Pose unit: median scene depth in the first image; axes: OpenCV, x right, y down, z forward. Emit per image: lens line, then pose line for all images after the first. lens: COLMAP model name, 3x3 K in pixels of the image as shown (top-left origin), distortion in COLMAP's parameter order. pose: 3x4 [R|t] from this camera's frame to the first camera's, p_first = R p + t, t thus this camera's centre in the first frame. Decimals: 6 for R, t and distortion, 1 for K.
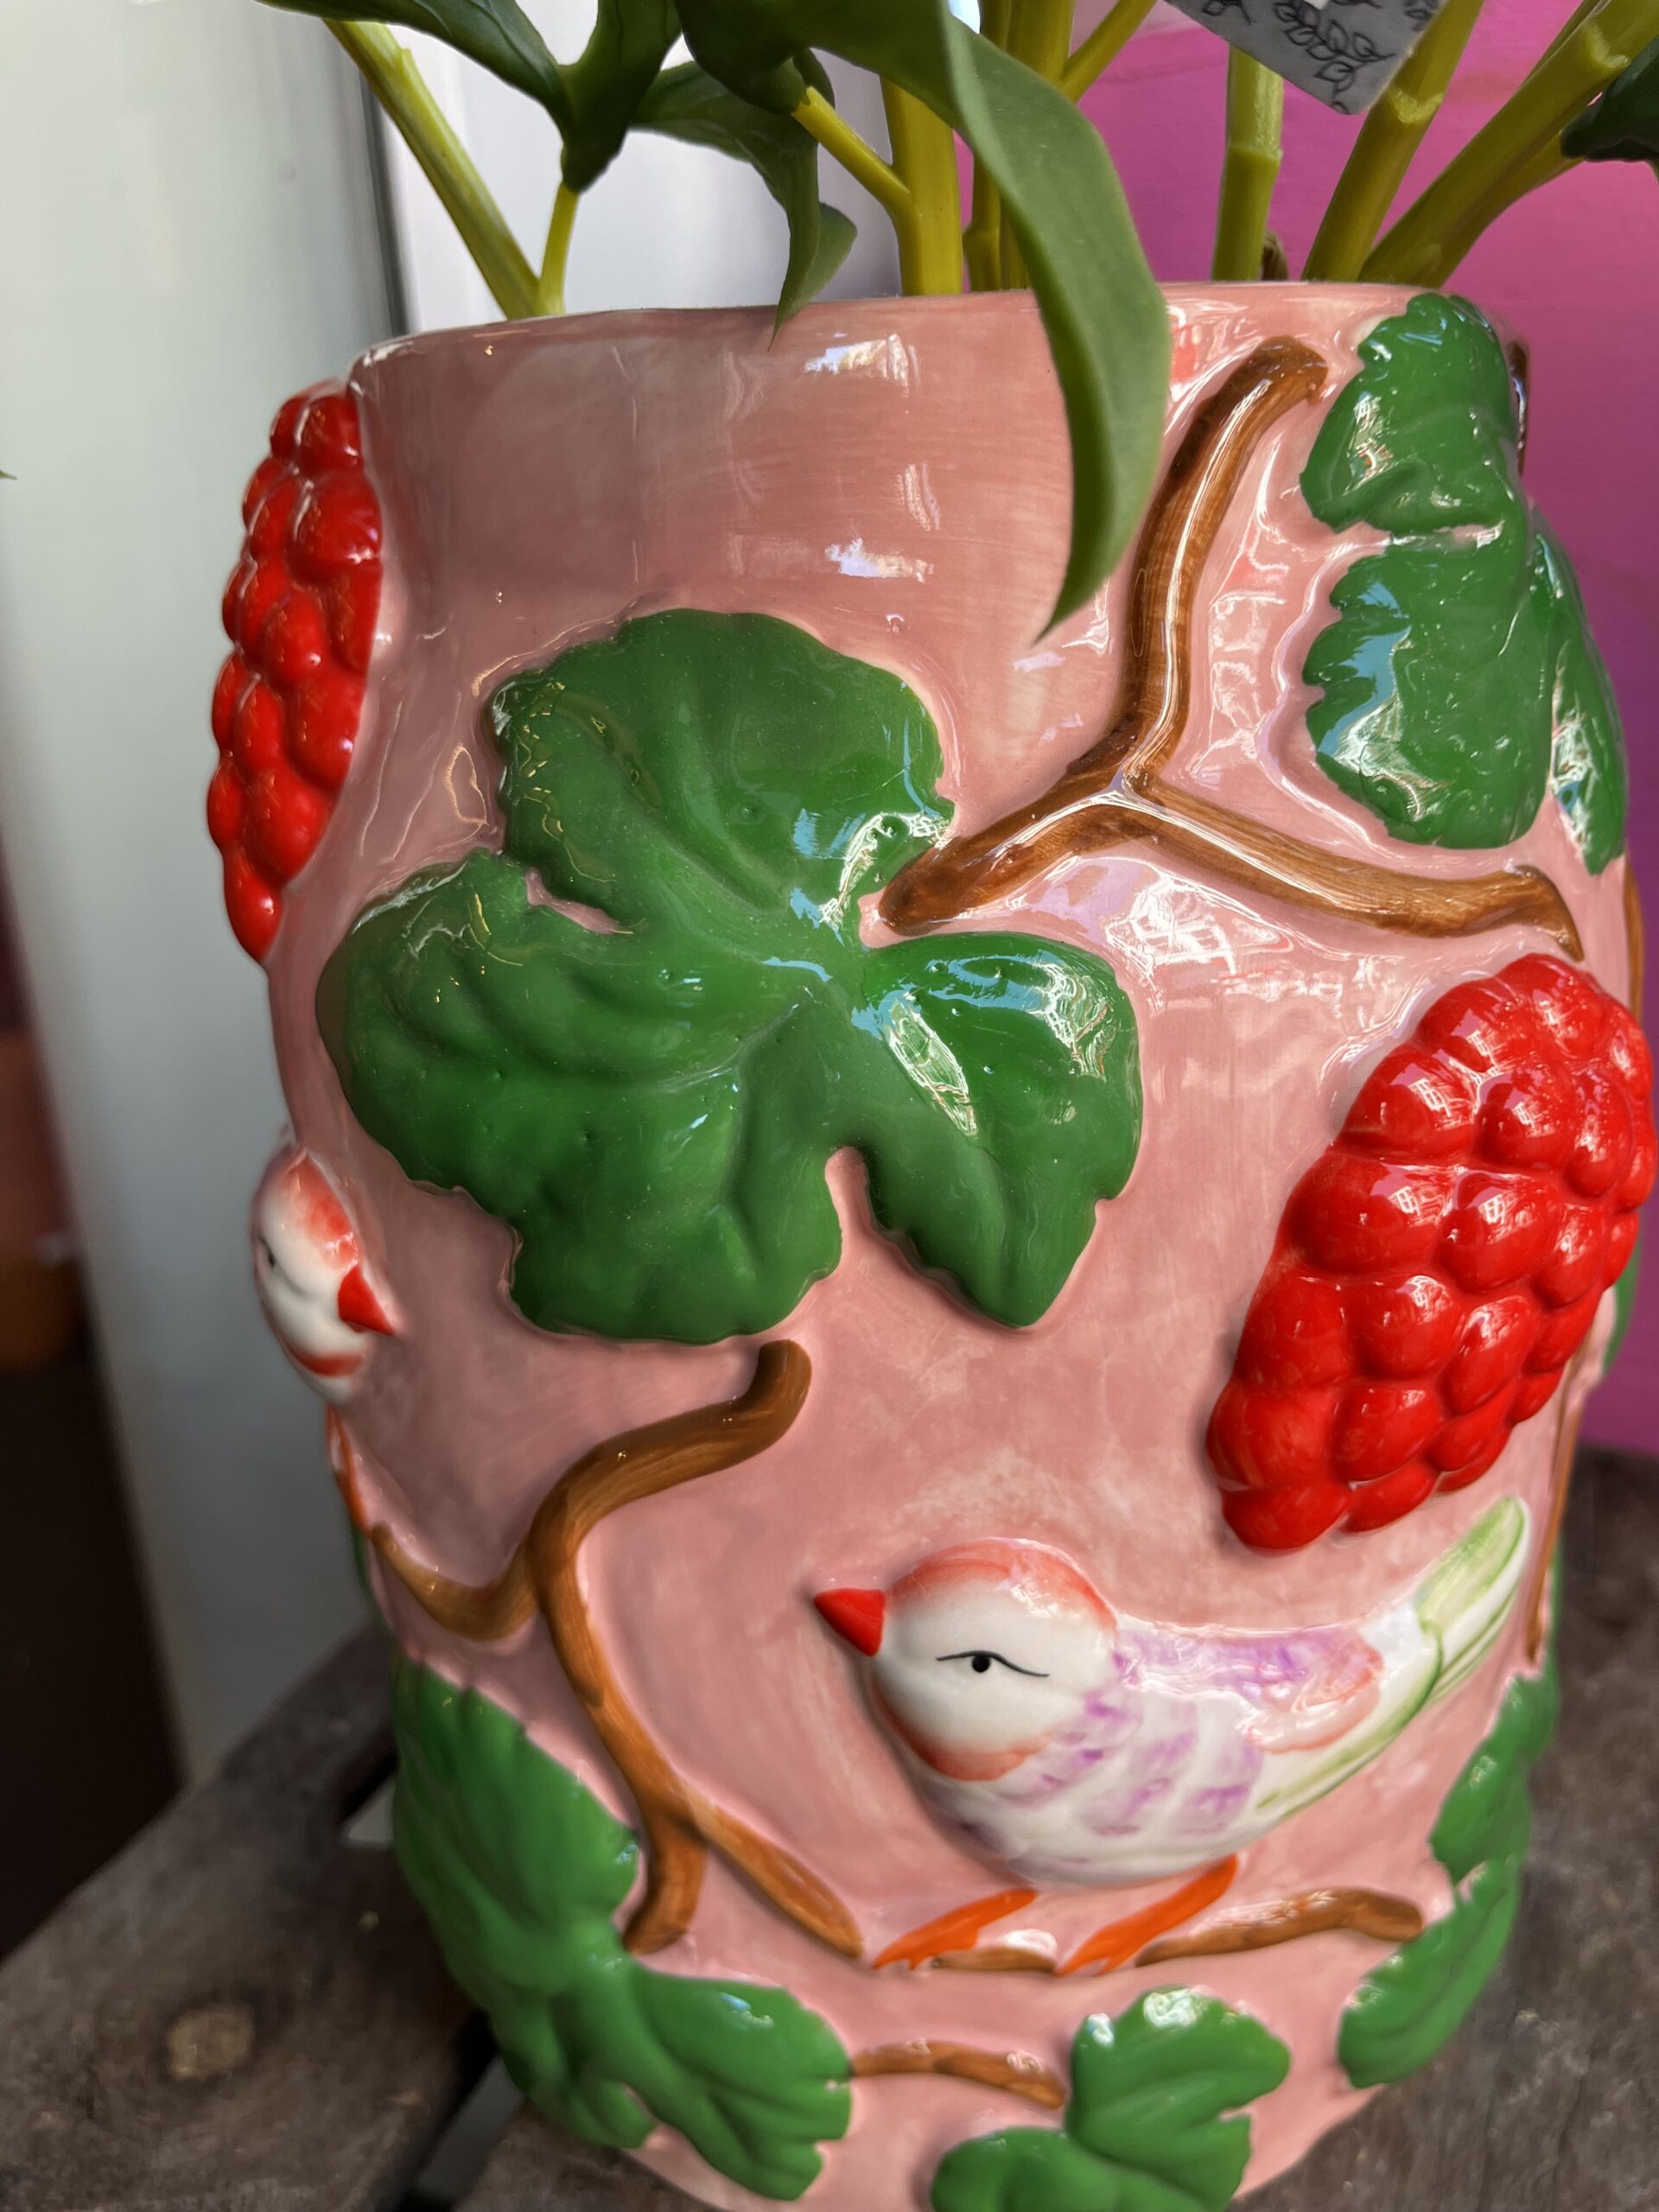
lens RADIAL K [[1700.3, 0, 830.8], [0, 1700.3, 1118.5], [0, 0, 1]] dist [0.062431, -0.105000]
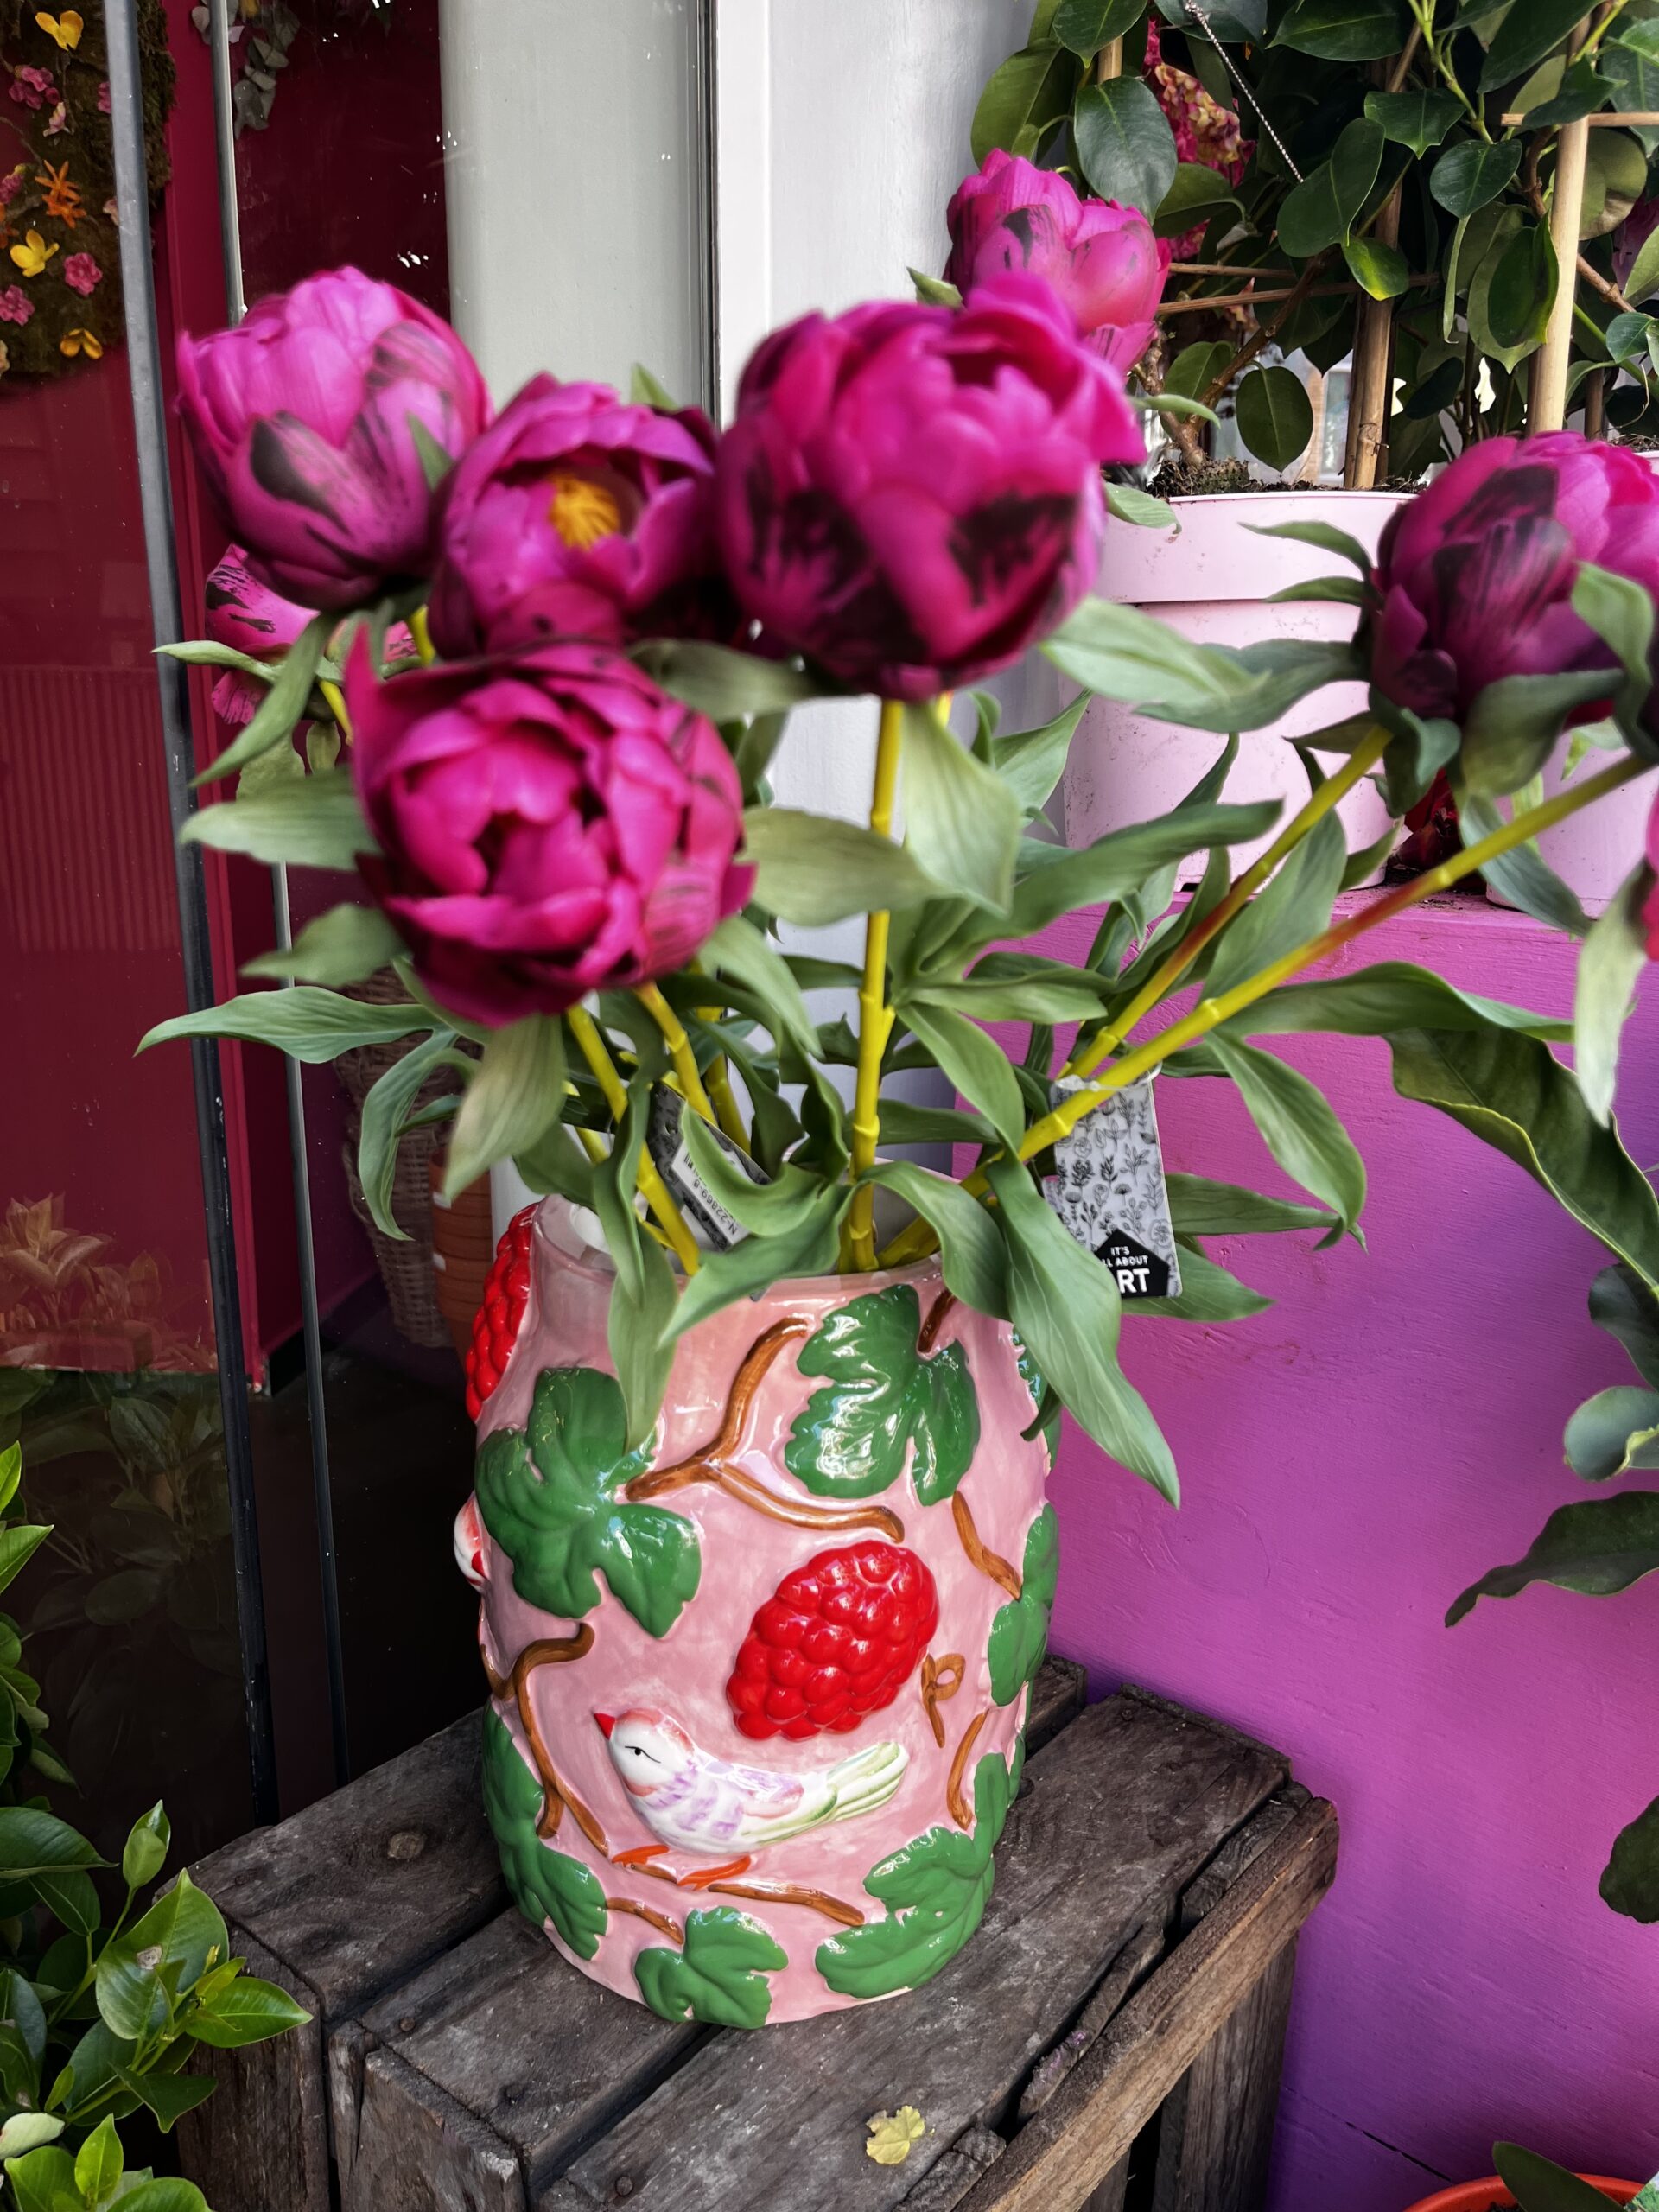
lens RADIAL K [[1700.3, 0, 820.7], [0, 1700.3, 1087.3], [0, 0, 1]] dist [0.062431, -0.105000]
pose [[0.948863, 0.141521, -0.282188, 0.952006], [-0.156728, 0.987125, -0.031944, -0.673420], [0.274034, 0.074537, 0.958827, -1.593284]]
